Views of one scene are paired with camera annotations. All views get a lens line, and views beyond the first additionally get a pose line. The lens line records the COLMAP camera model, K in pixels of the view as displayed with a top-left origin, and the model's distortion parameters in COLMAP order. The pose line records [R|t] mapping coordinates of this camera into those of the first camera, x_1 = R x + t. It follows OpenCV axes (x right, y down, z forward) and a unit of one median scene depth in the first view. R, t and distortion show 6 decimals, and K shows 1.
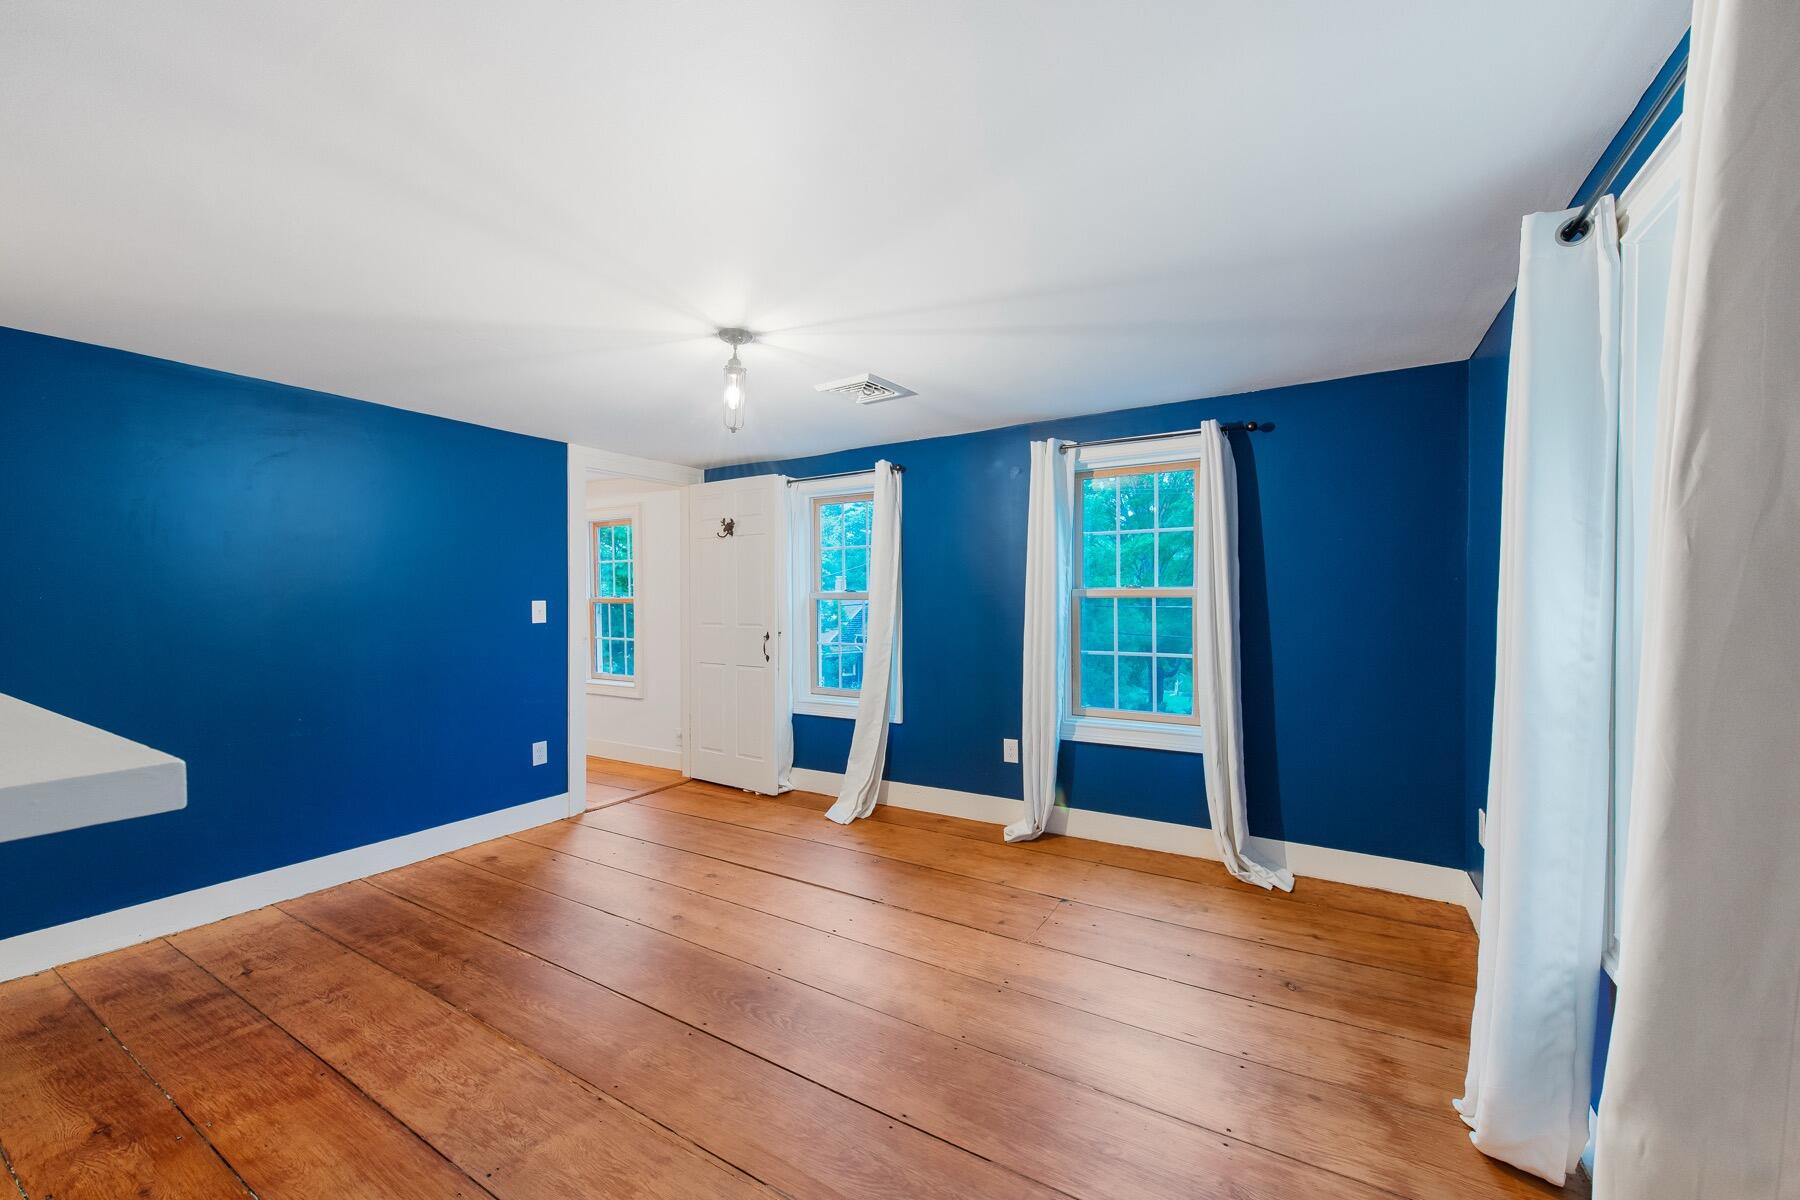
lens RADIAL K [[730.3, 0, 888.0], [0, 730.3, 573.8], [0, 0, 1]] dist [0.003361, 0.000052]
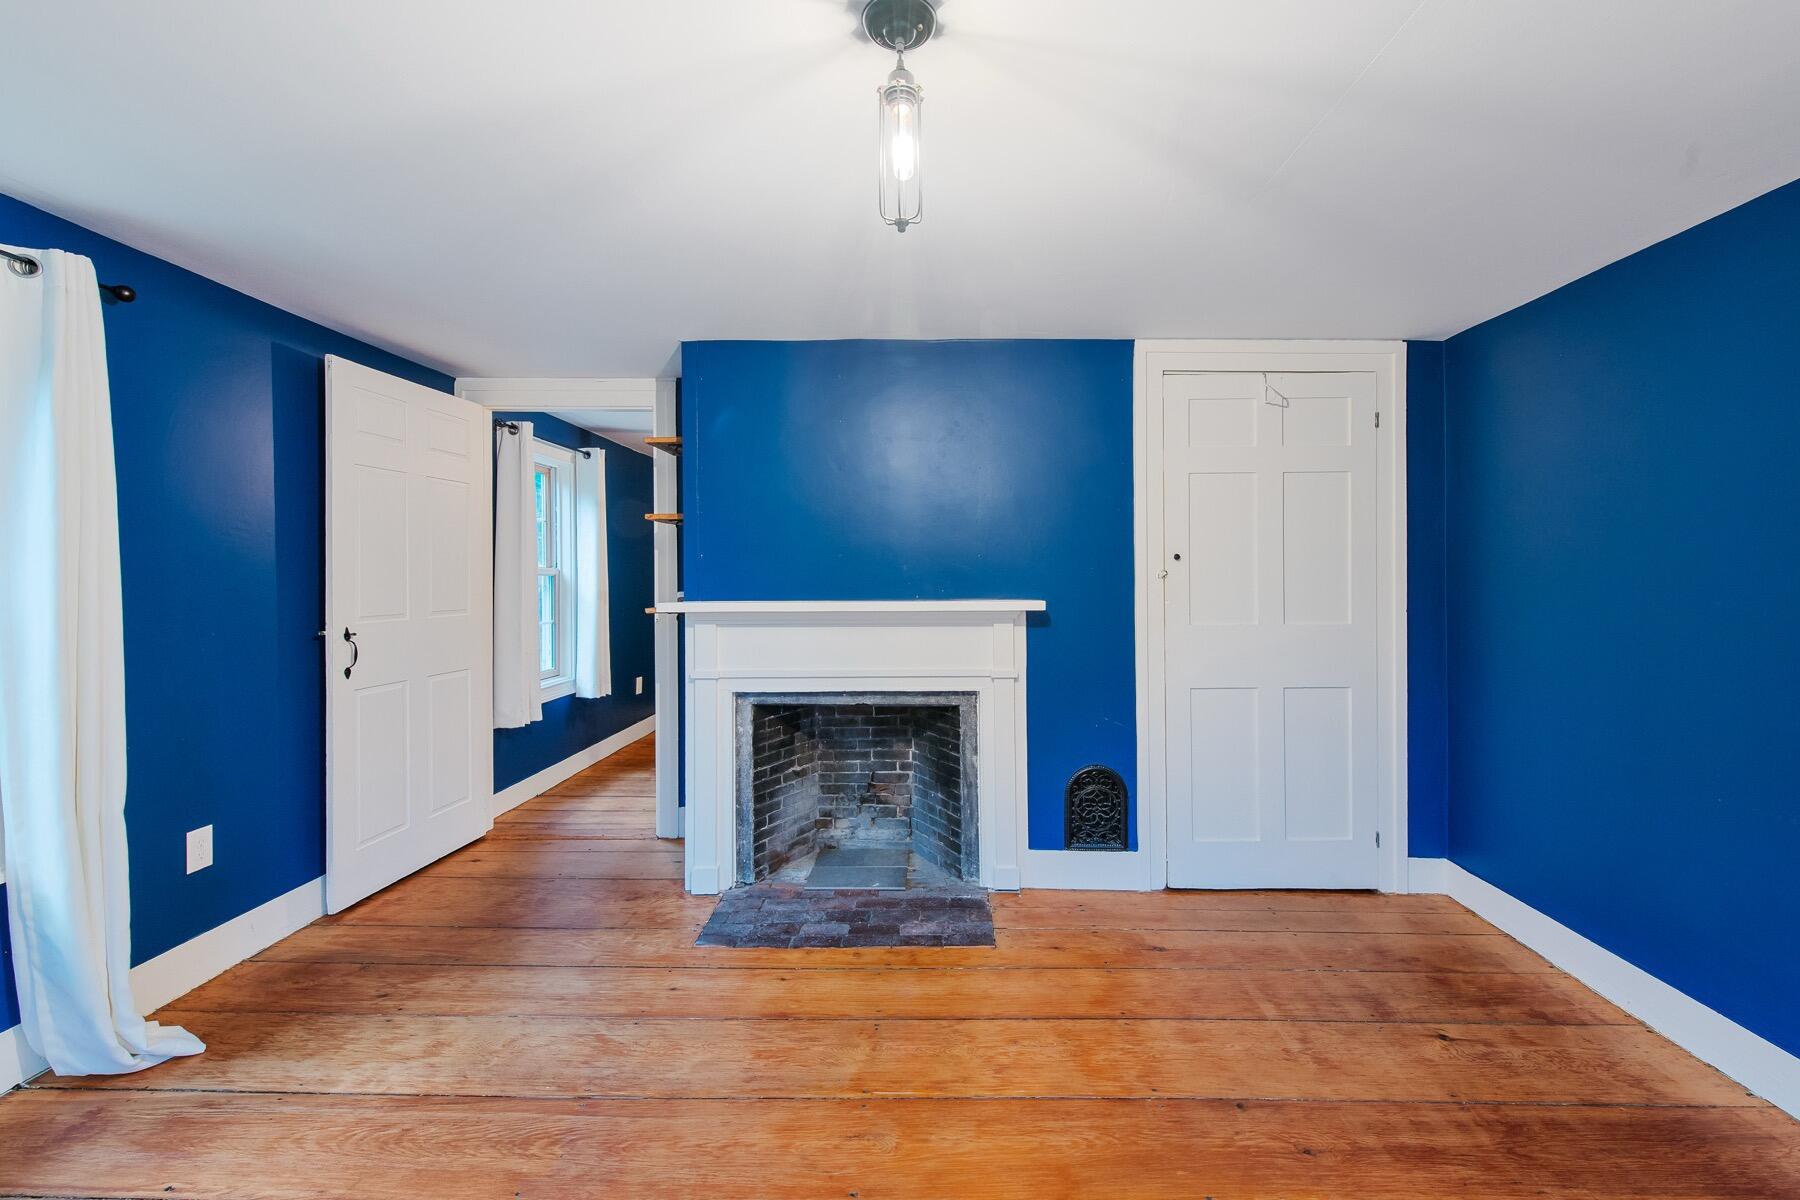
lens RADIAL K [[750.7, 0, 948.1], [0, 750.7, 587.3], [0, 0, 1]] dist [0.004734, -0.000488]
pose [[-0.844749, 0.014558, -0.534965, 0.031809], [0.017497, 0.999847, -0.000421, 0.041659], [0.534877, -0.009716, -0.844874, 1.605754]]
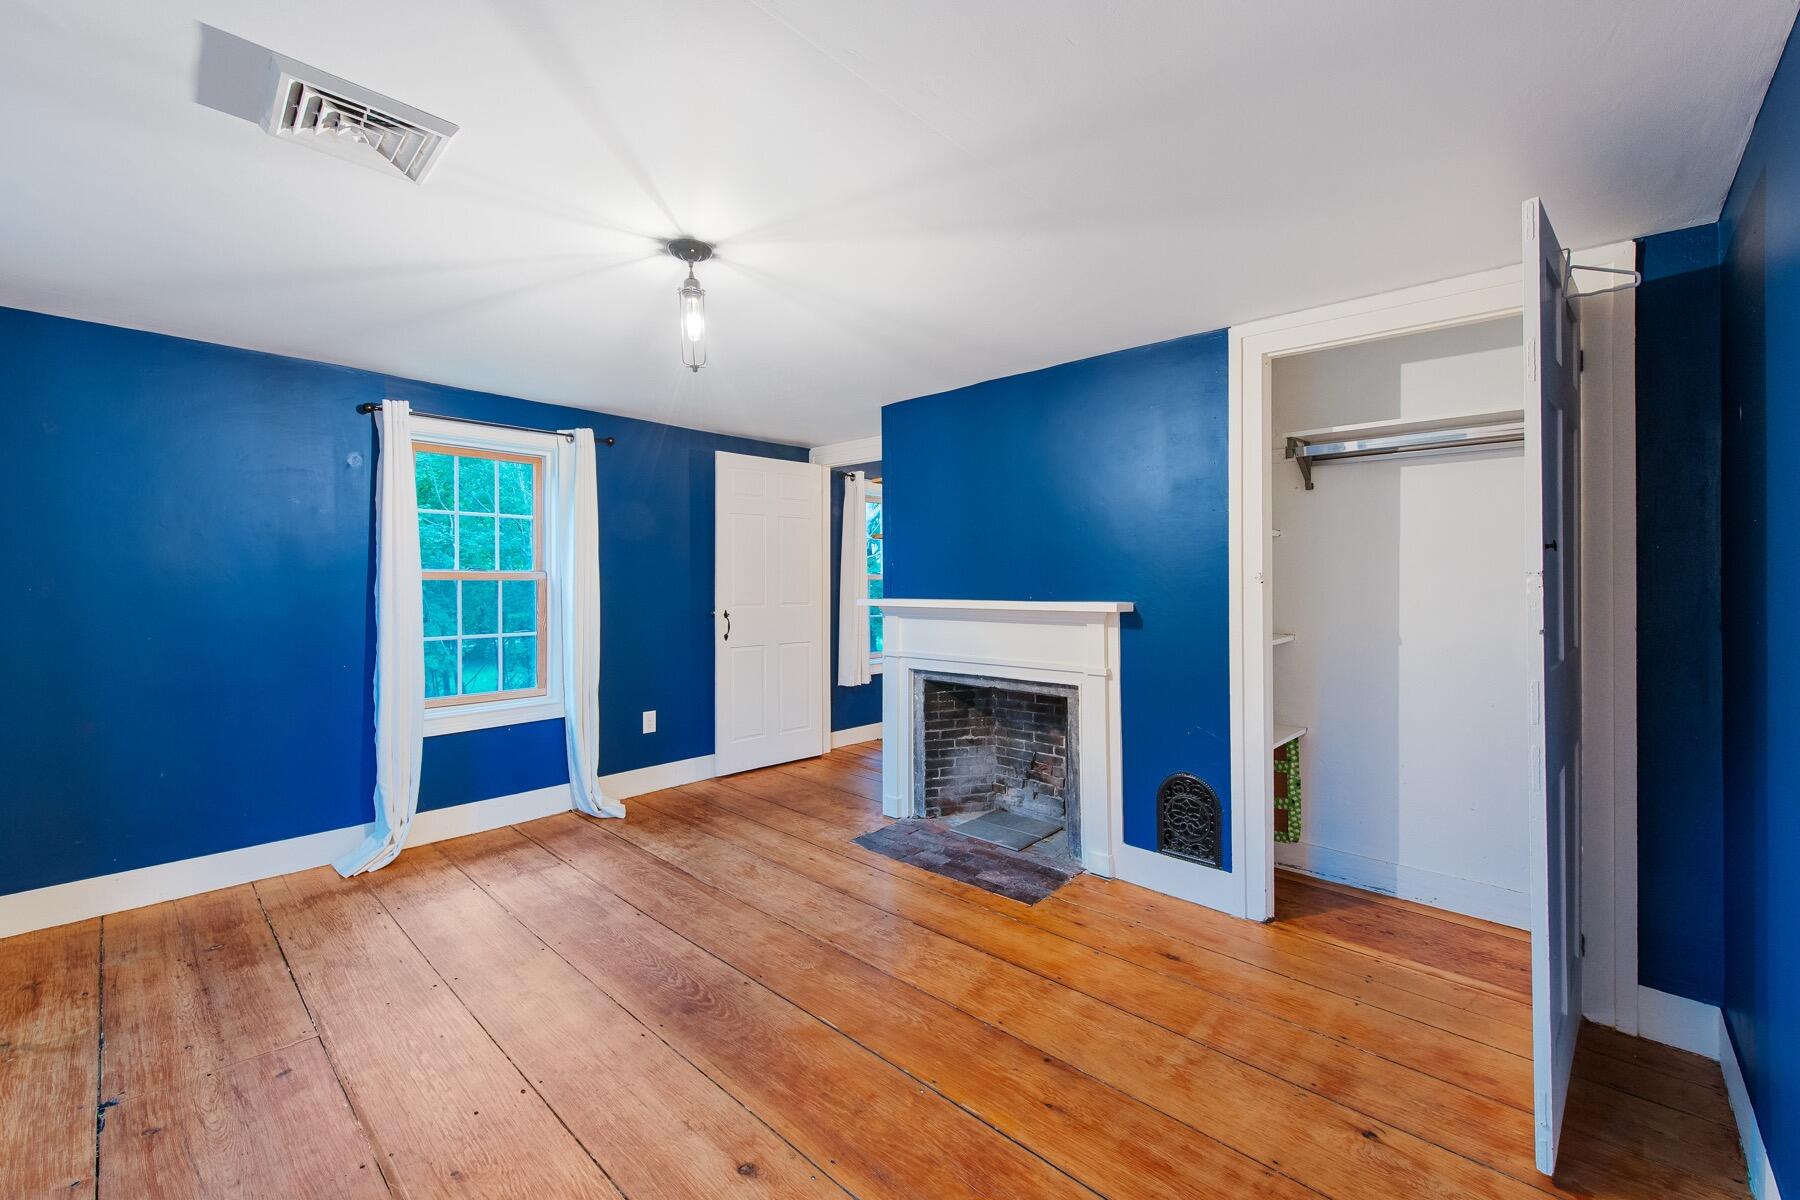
lens RADIAL K [[744.5, 0, 900.0], [0, 744.5, 600.0], [0, 0, 1]] dist [-0.000506, -0.000271]
pose [[-0.983484, -0.000840, 0.180996, -0.651773], [-0.000931, 0.999999, -0.000414, 0.062420], [-0.180995, -0.000576, -0.983484, 1.982030]]
